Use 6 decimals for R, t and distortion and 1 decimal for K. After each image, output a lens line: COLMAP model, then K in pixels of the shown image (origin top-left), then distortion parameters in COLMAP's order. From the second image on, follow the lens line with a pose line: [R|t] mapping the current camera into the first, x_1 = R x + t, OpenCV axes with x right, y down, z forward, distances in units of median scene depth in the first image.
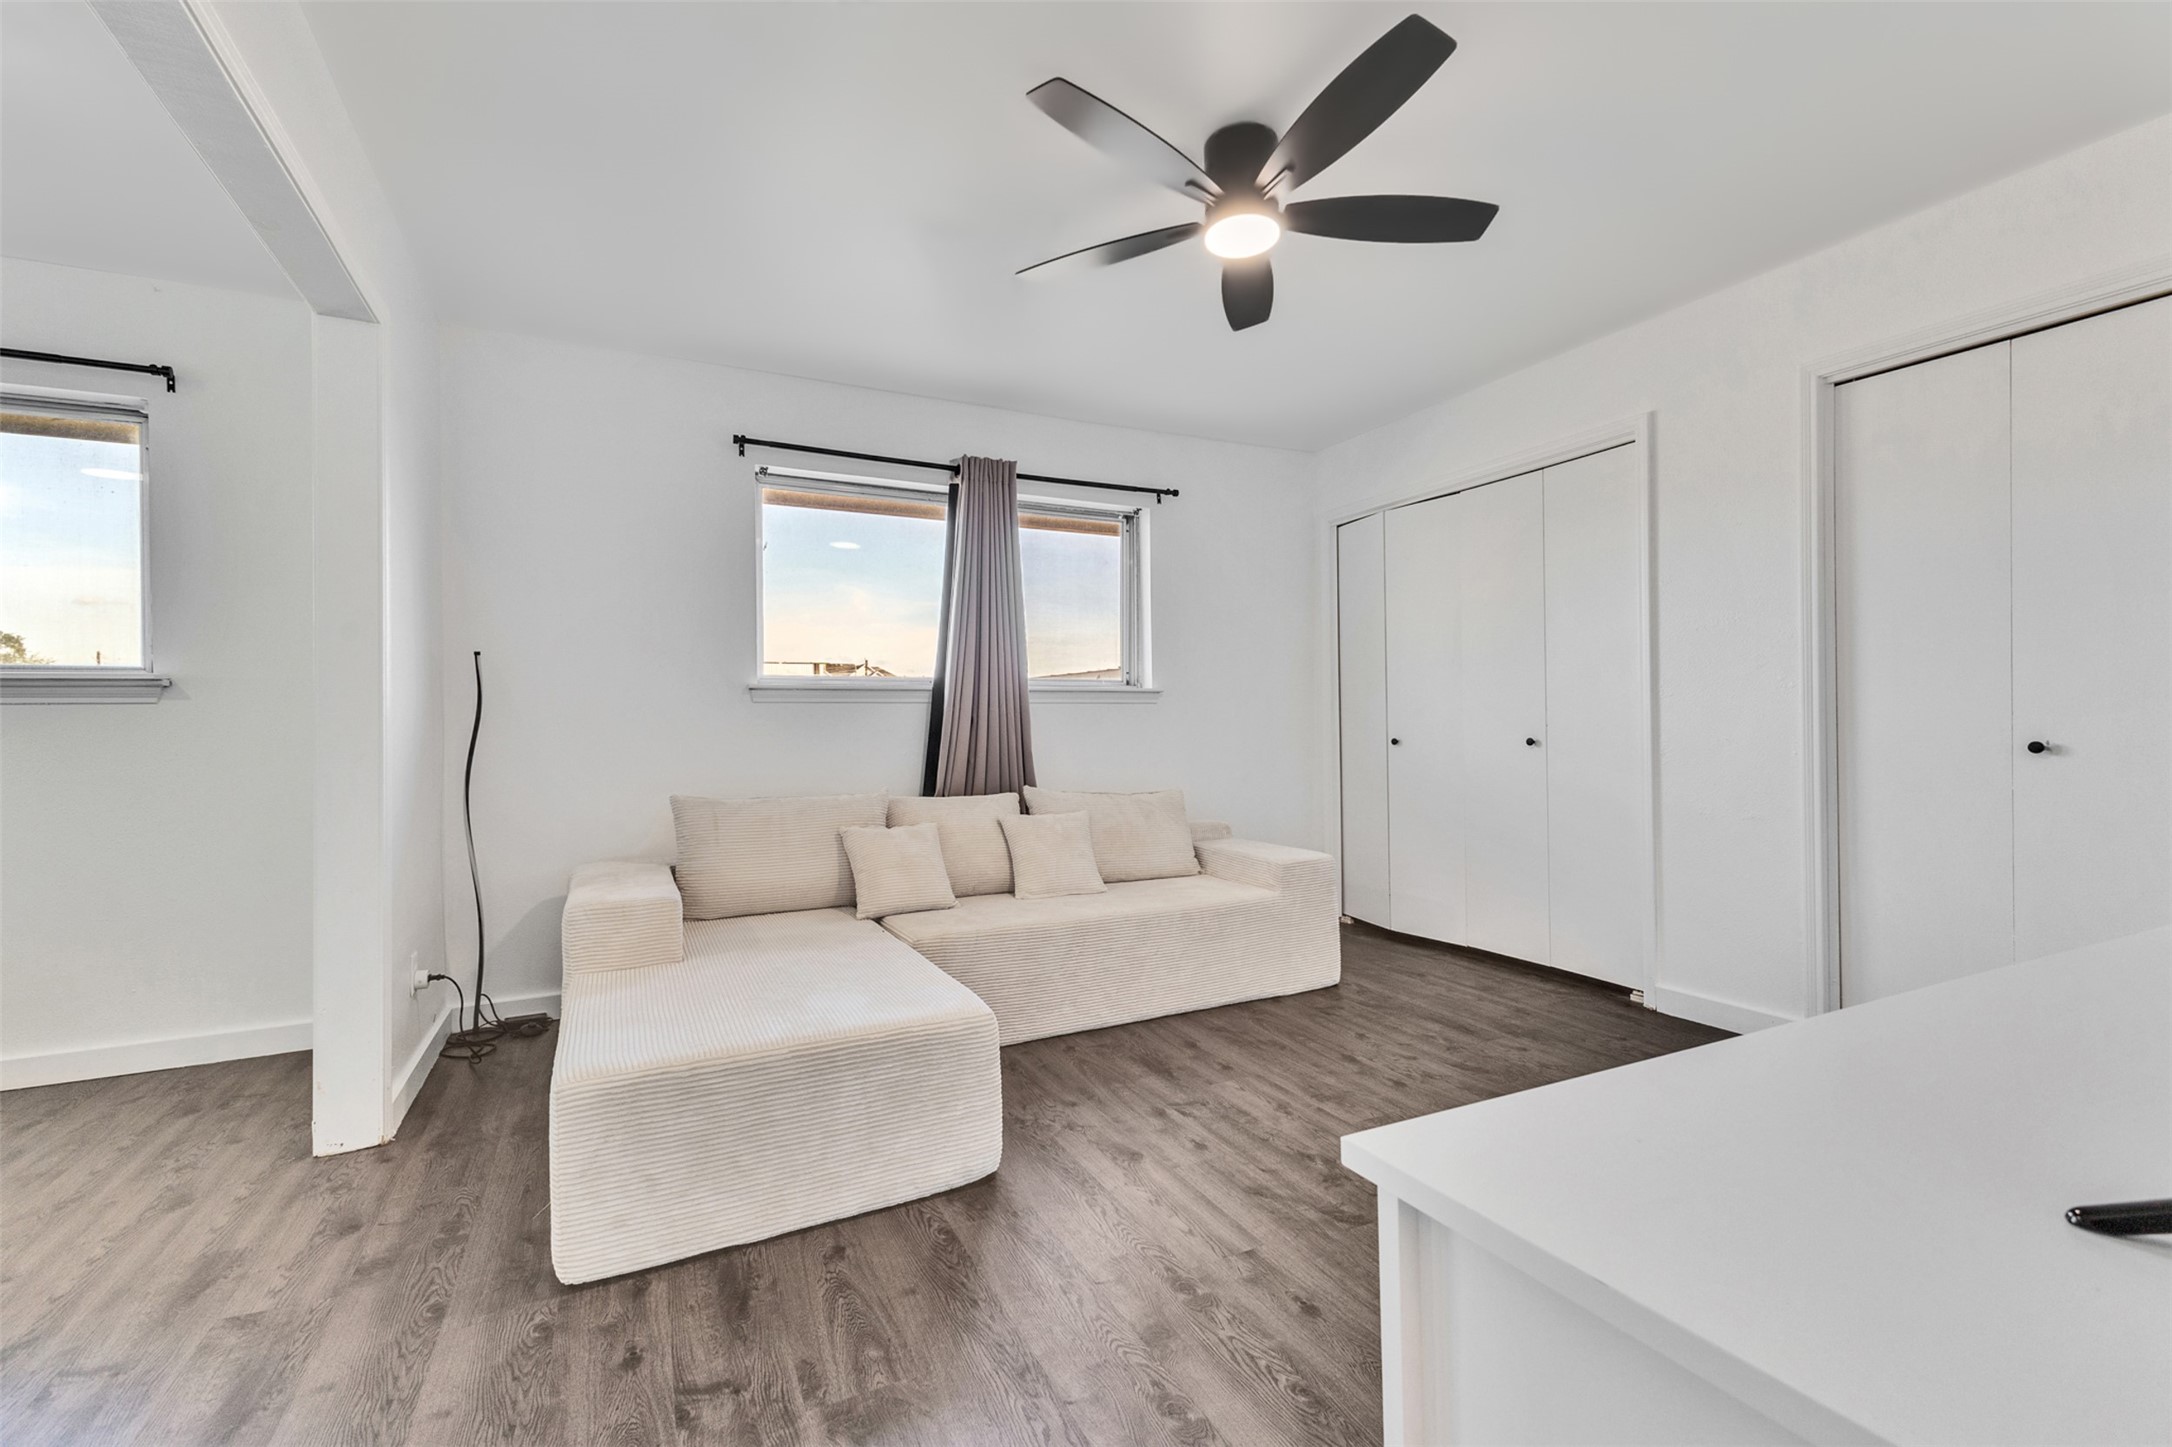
lens RADIAL K [[928.6, 0, 1087.4], [0, 928.6, 712.0], [0, 0, 1]] dist [0.011869, -0.004886]
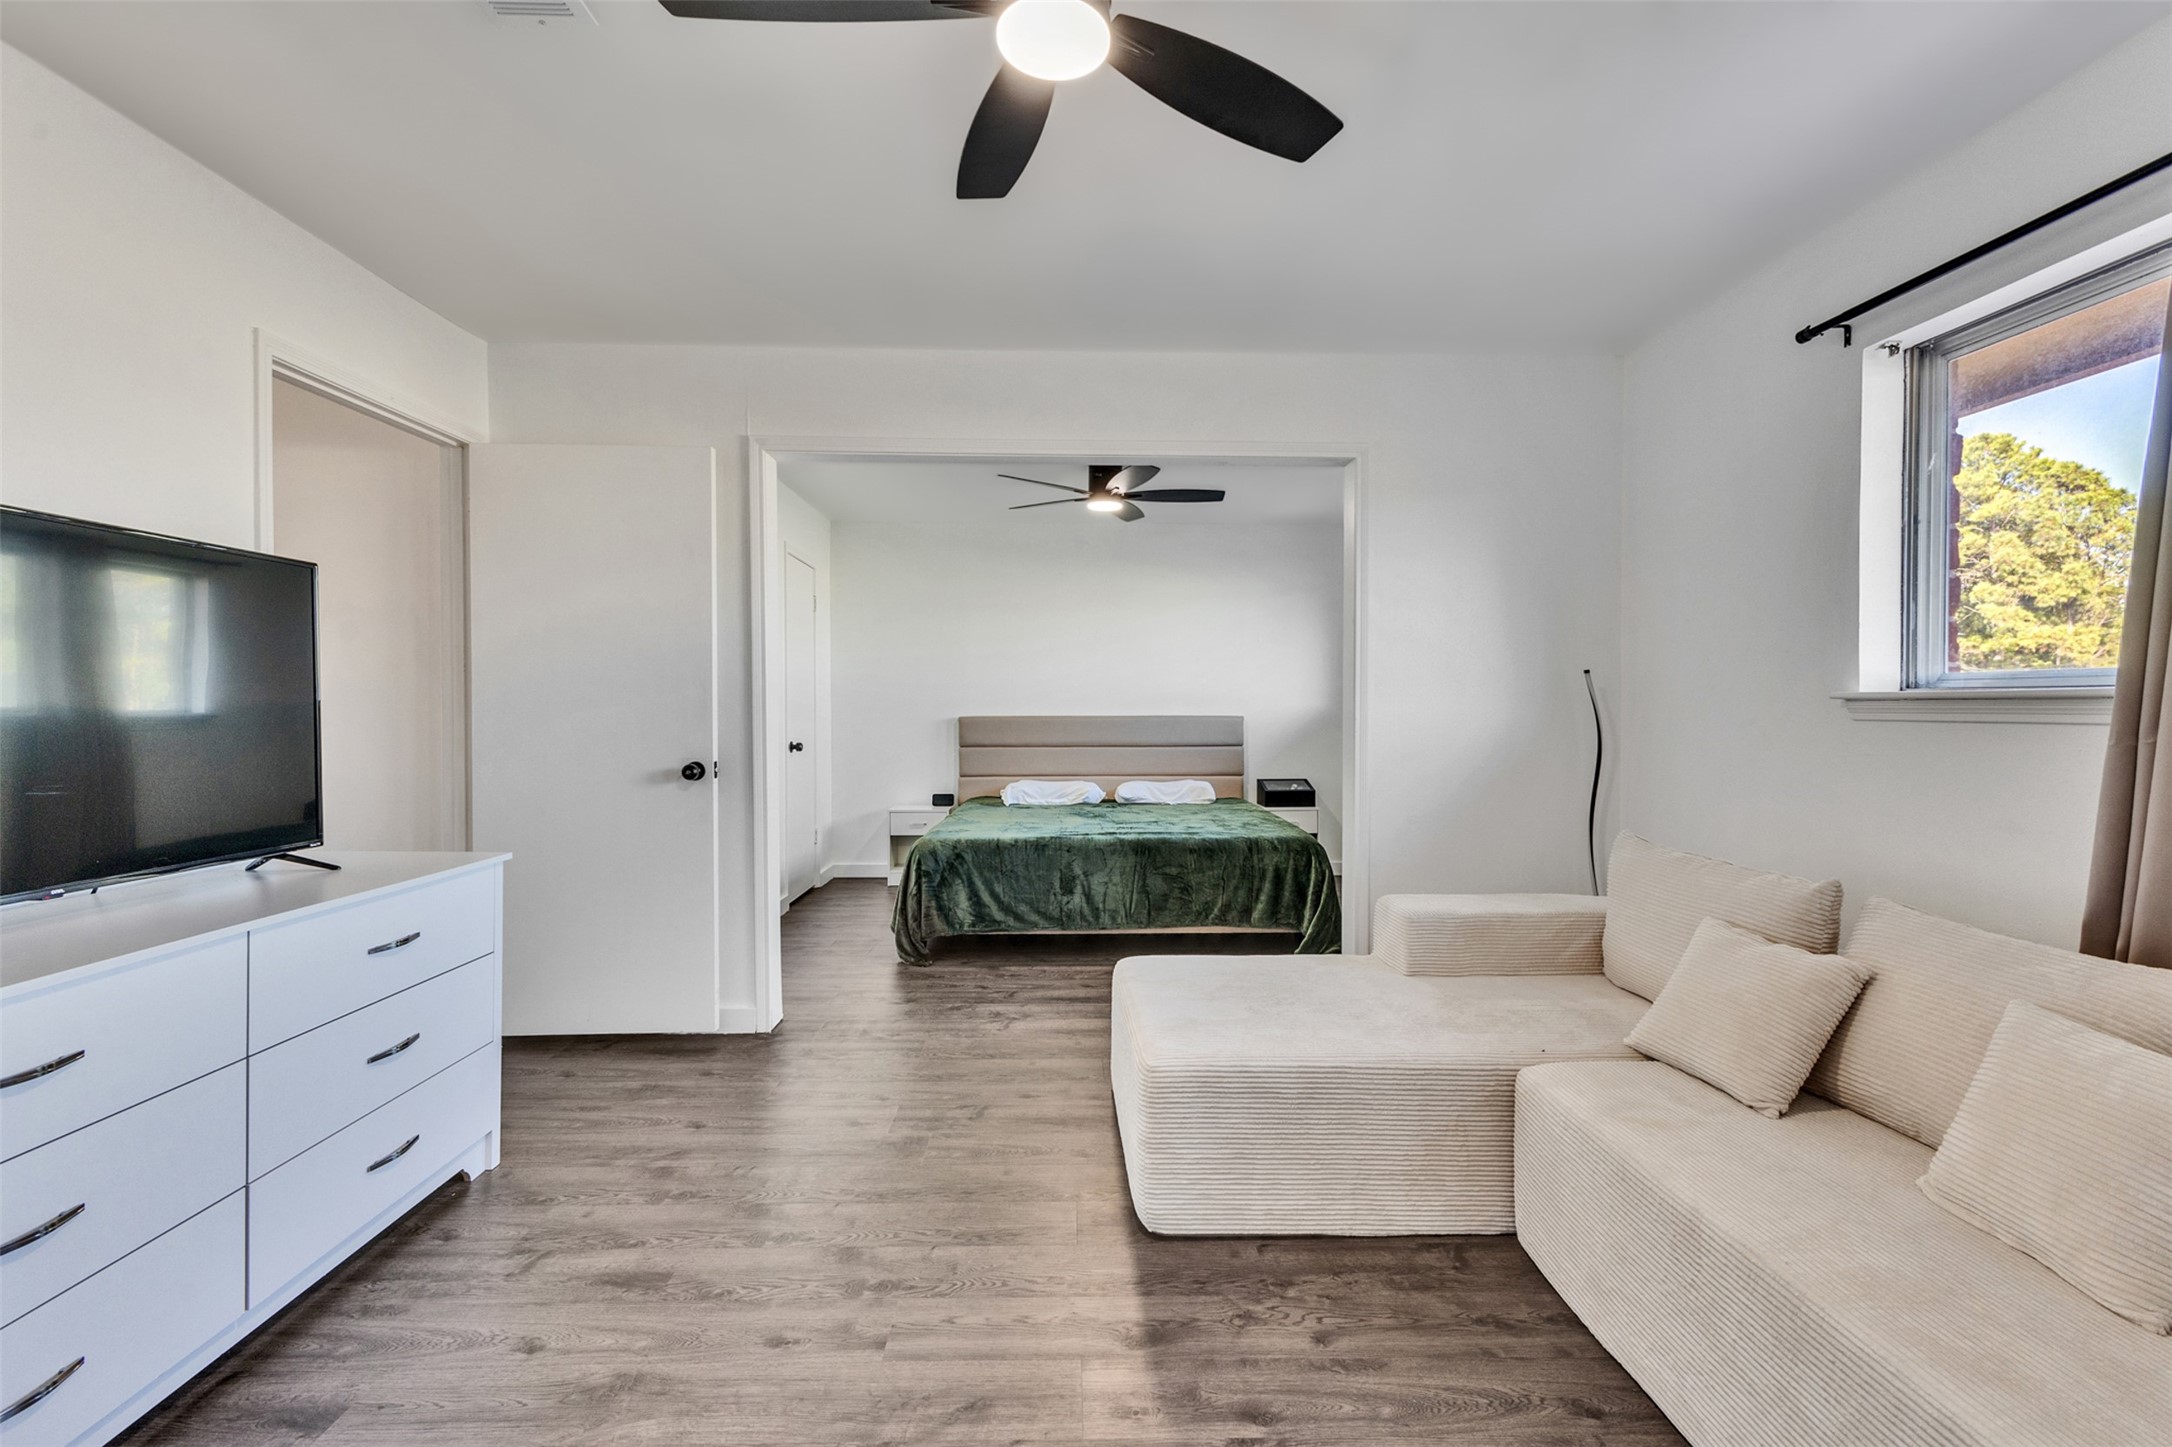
lens RADIAL K [[928.6, 0, 1096.4], [0, 928.6, 728.9], [0, 0, 1]] dist [0.011869, -0.004886]
pose [[-0.419513, 0.029003, -0.907286, 0.514747], [0.013373, 0.999578, 0.025770, -0.032226], [0.907651, -0.001323, -0.419724, 0.894618]]
